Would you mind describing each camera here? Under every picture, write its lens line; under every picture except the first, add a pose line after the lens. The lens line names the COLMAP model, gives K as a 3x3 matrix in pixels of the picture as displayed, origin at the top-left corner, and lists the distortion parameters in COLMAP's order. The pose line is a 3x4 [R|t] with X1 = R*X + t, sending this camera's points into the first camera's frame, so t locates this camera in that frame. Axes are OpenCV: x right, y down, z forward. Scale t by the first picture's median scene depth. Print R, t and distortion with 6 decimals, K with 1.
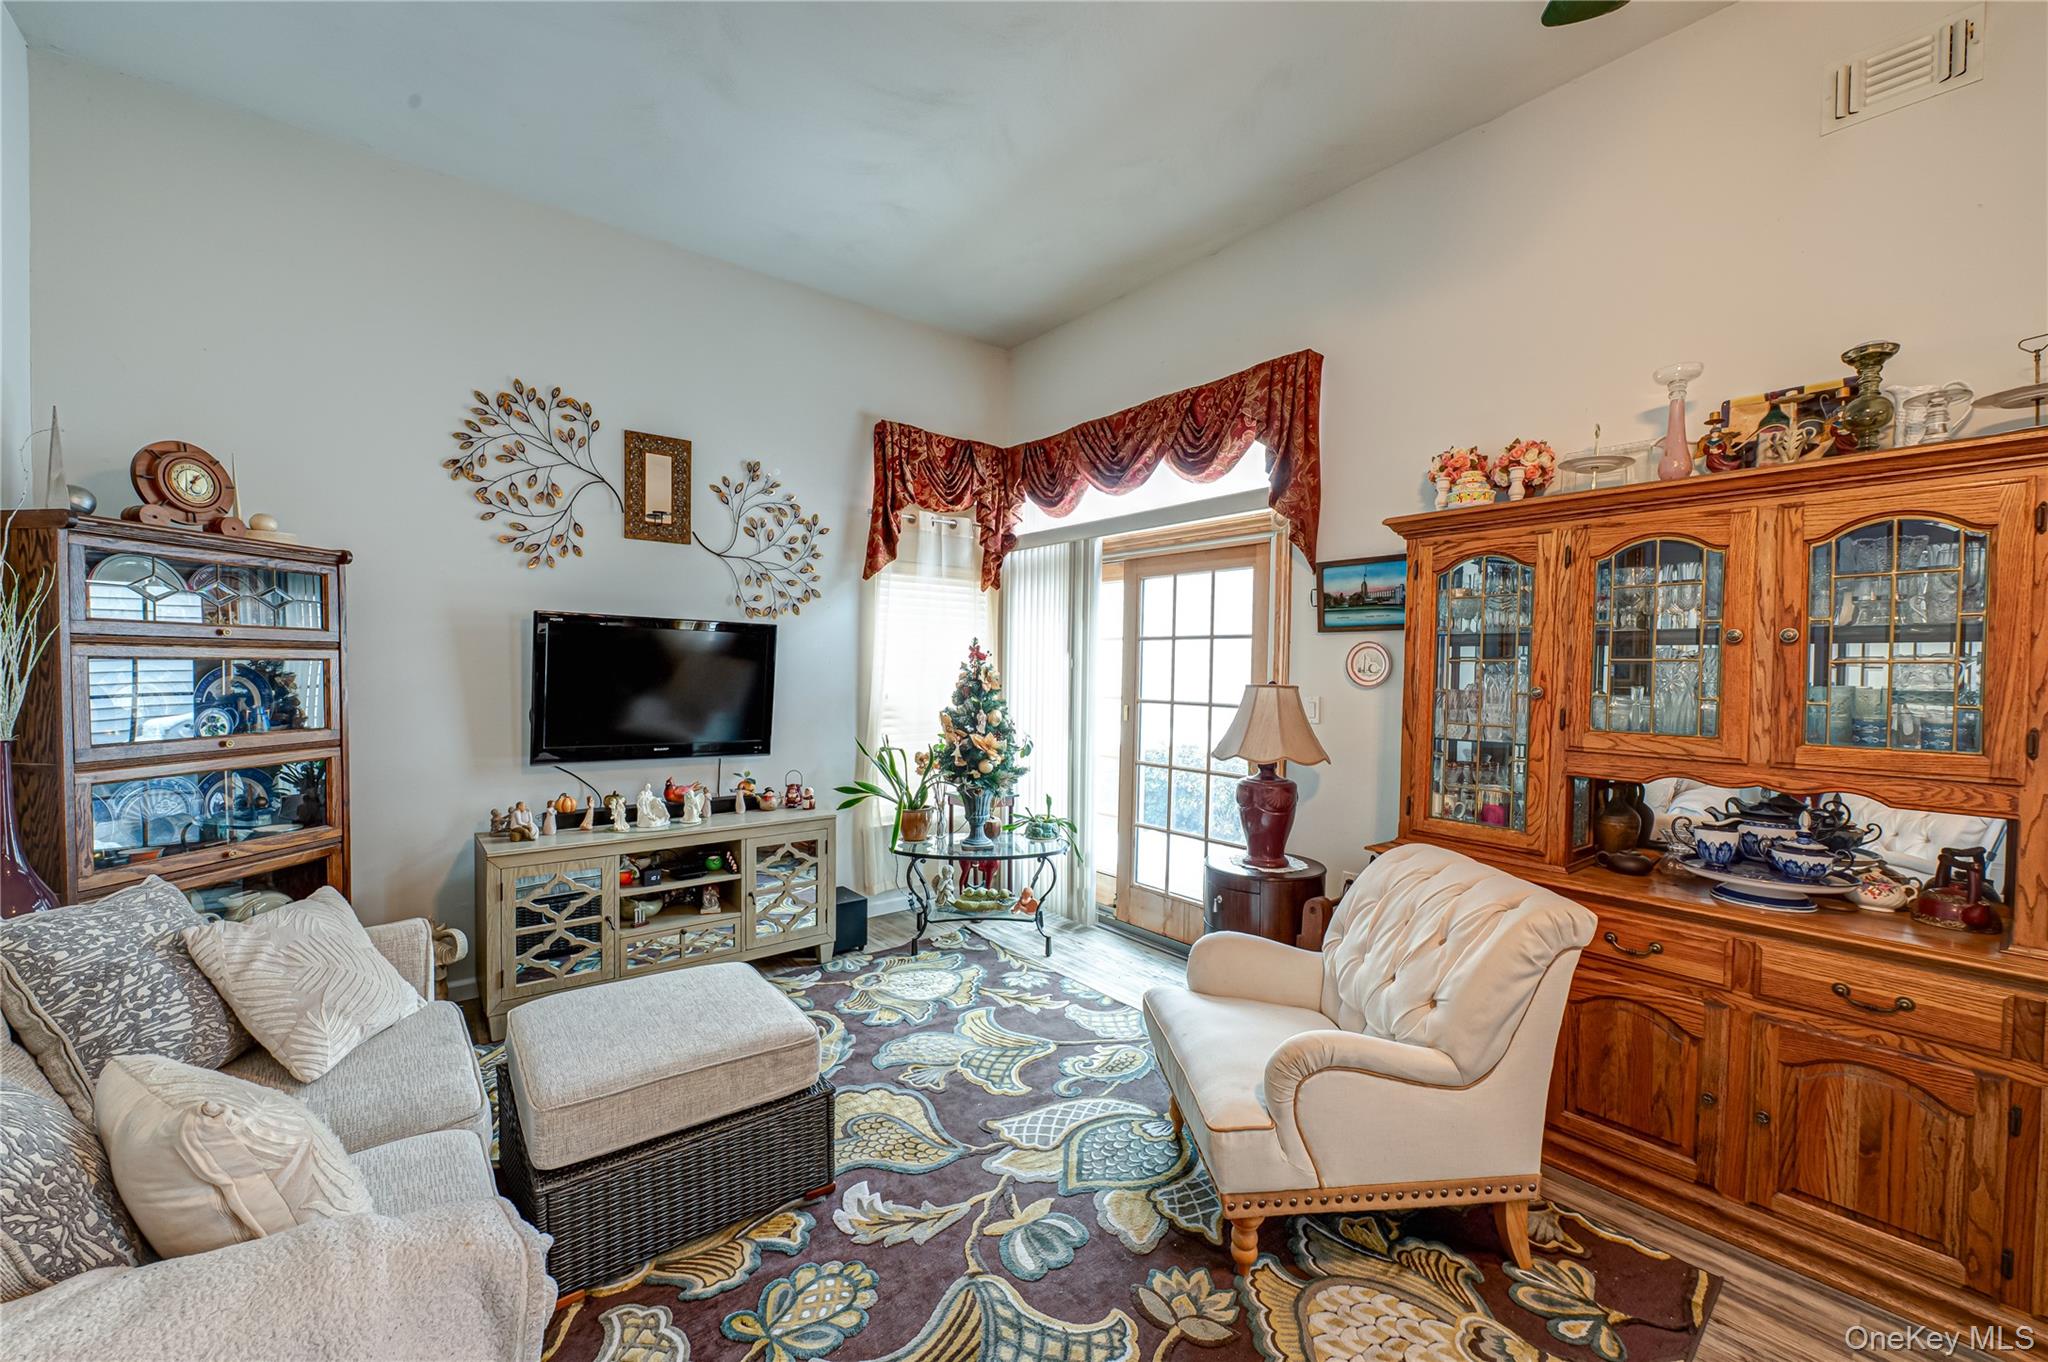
lens RADIAL K [[806.1, 0, 1043.1], [0, 806.1, 676.6], [0, 0, 1]] dist [0.002480, 0.000363]
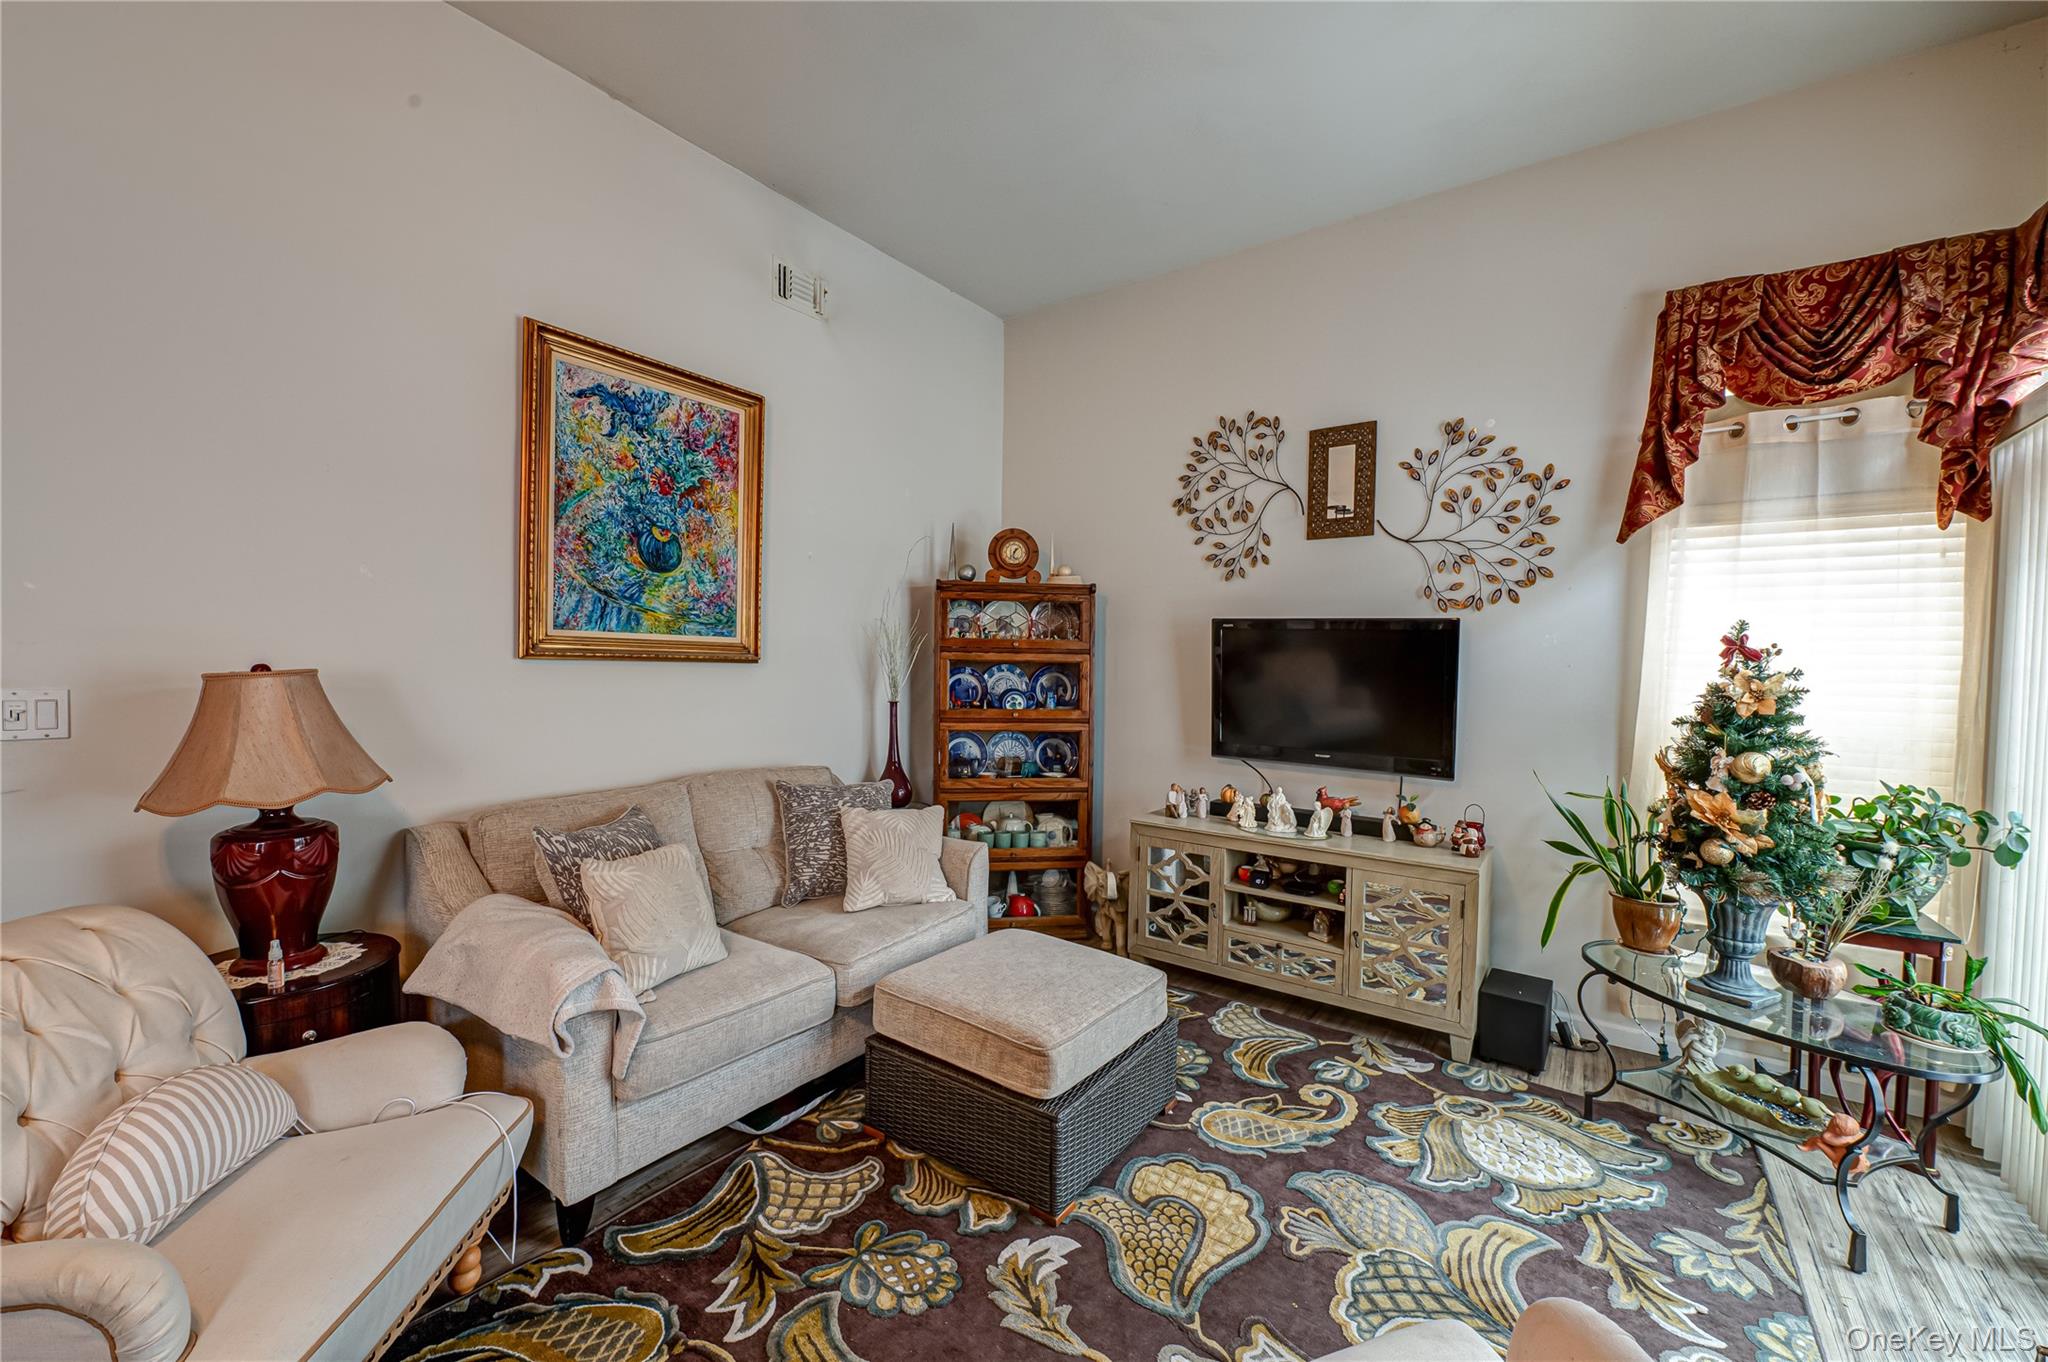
lens RADIAL K [[810.2, 0, 1024.0], [0, 810.2, 681.0], [0, 0, 1]] dist [-0.001145, -0.003625]
pose [[0.257891, 0.017782, -0.966010, 0.358671], [-0.024755, 0.999624, 0.011791, -0.001319], [0.965857, 0.020873, 0.258234, 0.410390]]
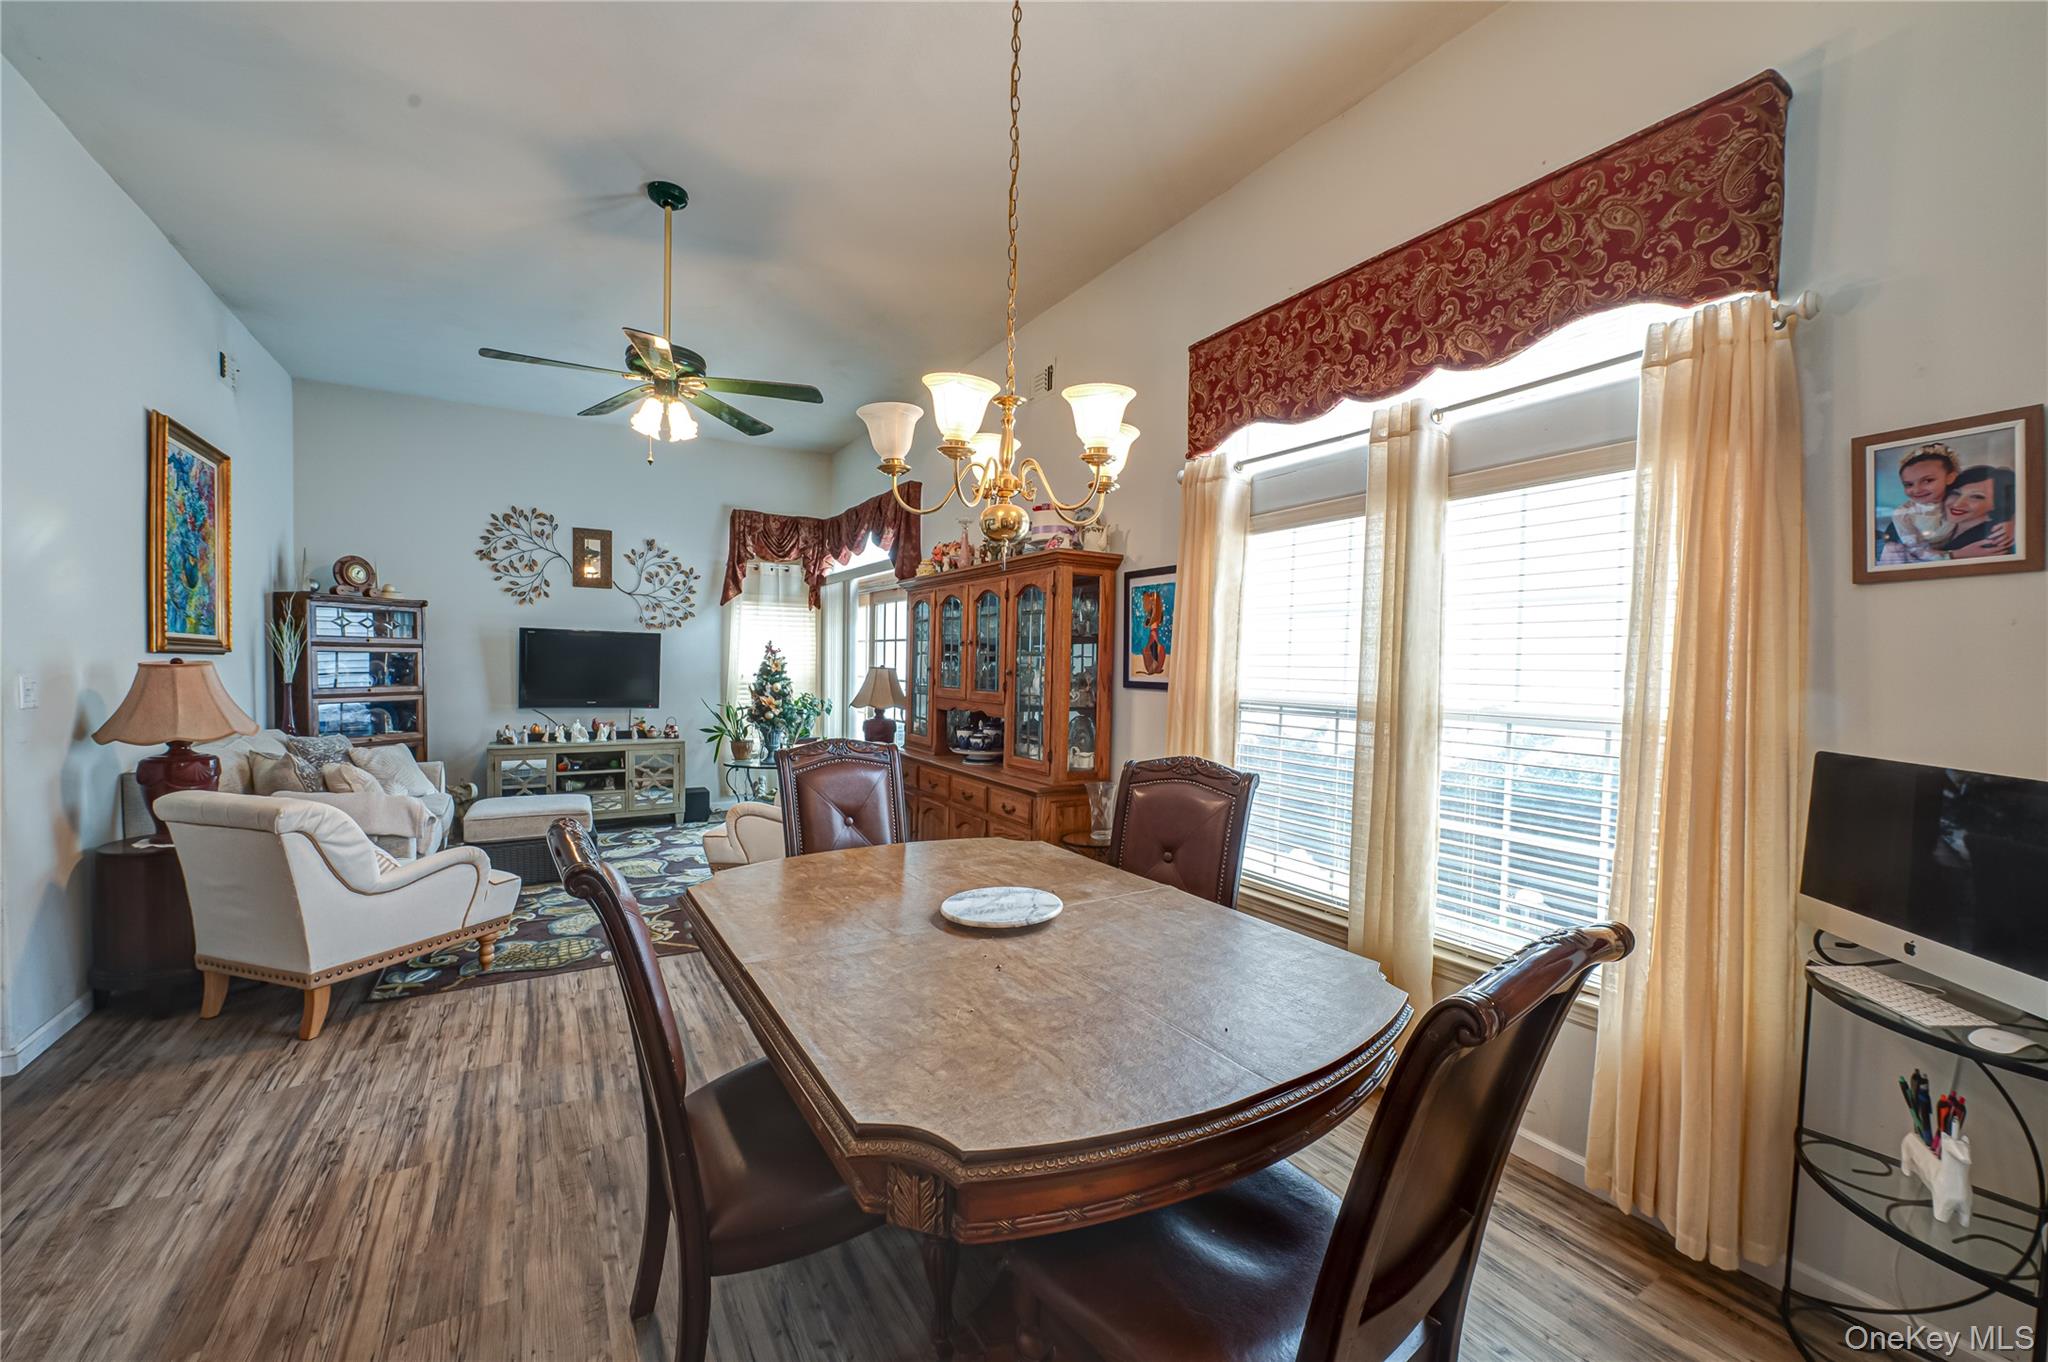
lens RADIAL K [[778.2, 0, 1024.0], [0, 778.2, 681.0], [0, 0, 1]] dist [0.001895, -0.000057]
pose [[0.991070, 0.005226, -0.133238, 0.728791], [-0.003794, 0.999932, 0.011001, 0.018303], [0.133286, -0.010397, 0.991023, -0.612194]]
